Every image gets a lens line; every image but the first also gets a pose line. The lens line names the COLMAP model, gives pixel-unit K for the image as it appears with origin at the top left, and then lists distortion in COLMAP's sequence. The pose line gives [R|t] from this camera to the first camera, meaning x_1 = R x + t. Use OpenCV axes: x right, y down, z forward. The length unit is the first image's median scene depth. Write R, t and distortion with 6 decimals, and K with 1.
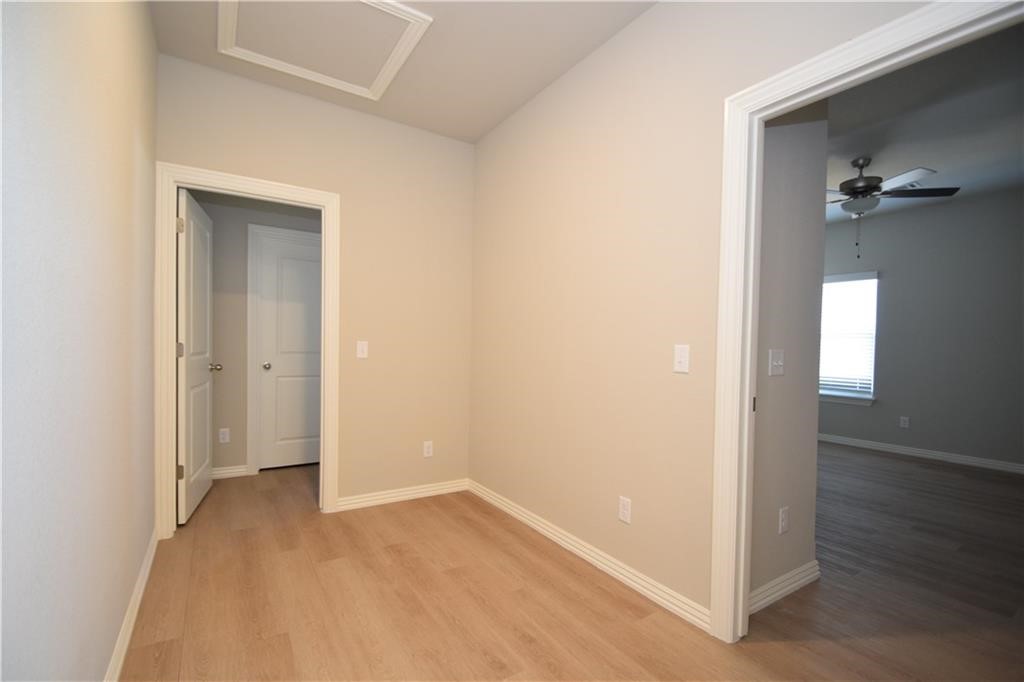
lens RADIAL K [[451.5, 0, 504.6], [0, 451.5, 355.4], [0, 0, 1]] dist [0.011000, -0.015535]
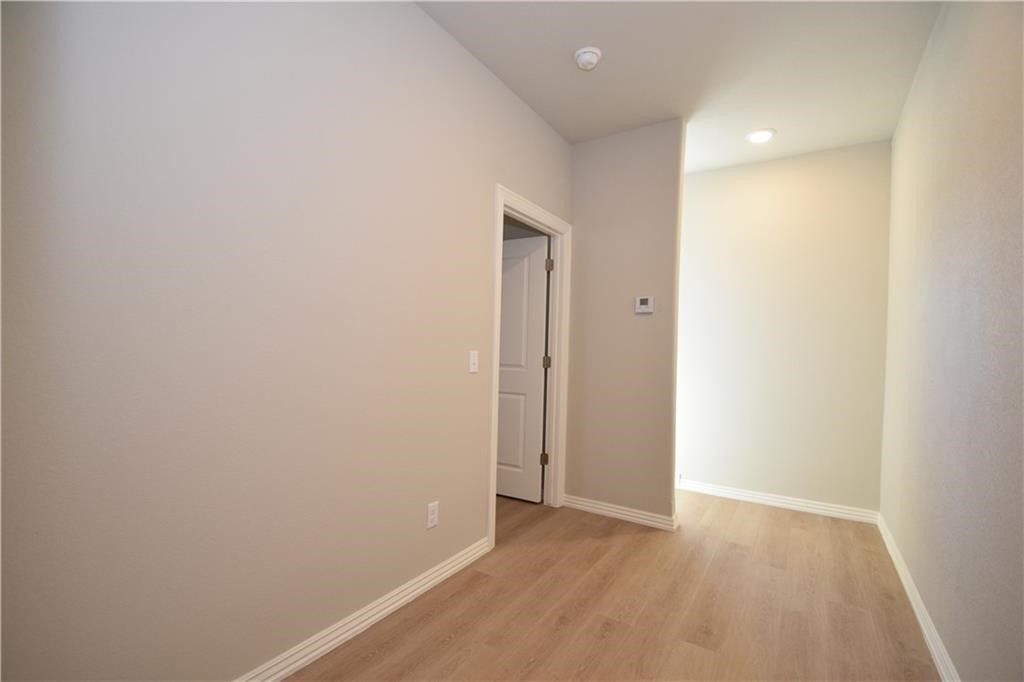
lens RADIAL K [[451.5, 0, 504.6], [0, 451.5, 355.4], [0, 0, 1]] dist [0.011000, -0.015535]
pose [[-0.411792, -0.040623, 0.910372, -0.801469], [-0.008259, 0.999131, 0.040848, -0.063141], [-0.911241, 0.009302, -0.411769, 1.448086]]
